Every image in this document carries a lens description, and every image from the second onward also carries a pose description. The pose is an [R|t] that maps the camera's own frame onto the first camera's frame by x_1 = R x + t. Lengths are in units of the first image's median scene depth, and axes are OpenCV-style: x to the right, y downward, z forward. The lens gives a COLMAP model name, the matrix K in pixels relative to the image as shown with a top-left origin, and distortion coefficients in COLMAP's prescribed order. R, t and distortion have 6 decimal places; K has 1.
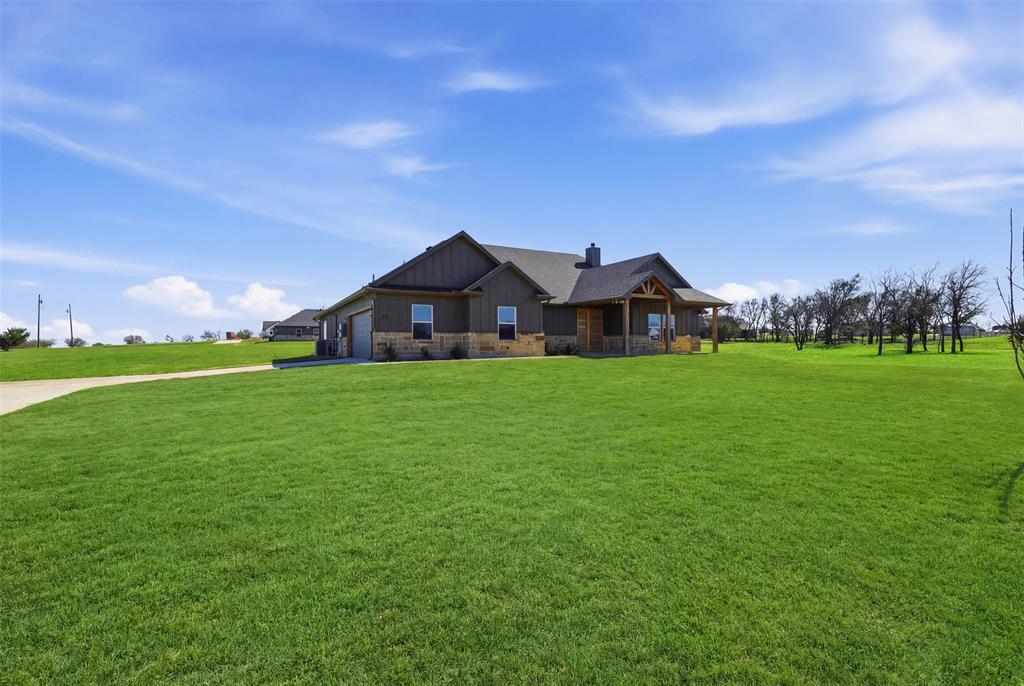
lens RADIAL K [[471.1, 0, 514.4], [0, 471.1, 342.7], [0, 0, 1]] dist [-0.001874, -0.000096]
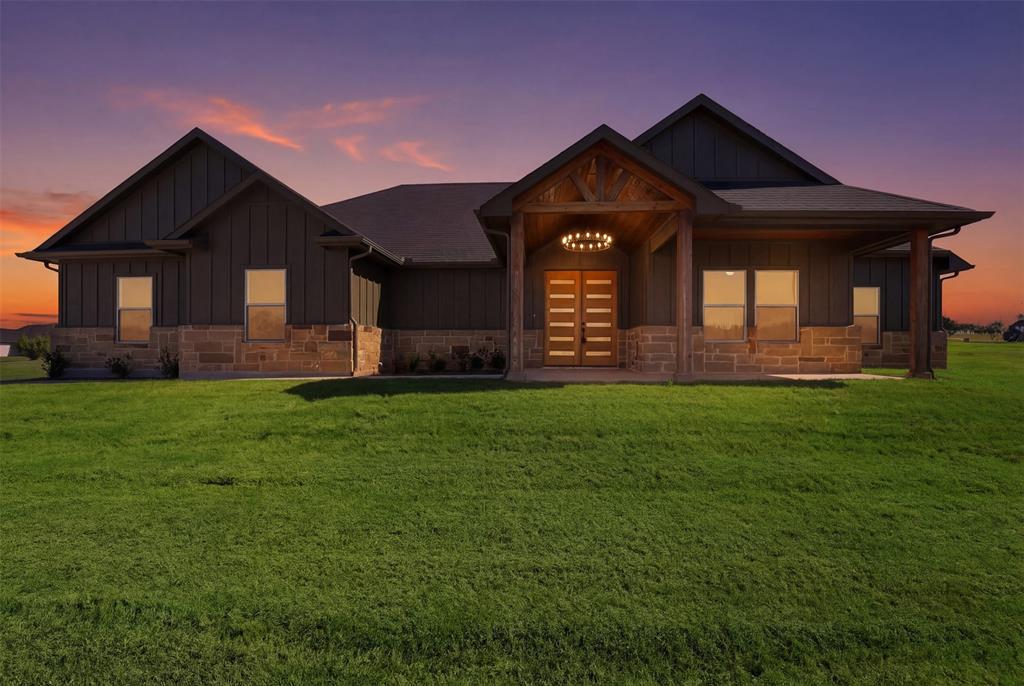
lens RADIAL K [[471.1, 0, 510.6], [0, 471.1, 340.6], [0, 0, 1]] dist [-0.001874, -0.000096]
pose [[0.856864, 0.002404, -0.515537, 0.457149], [-0.000995, 0.999995, 0.003009, -0.007844], [0.515541, -0.002065, 0.856862, 0.750614]]
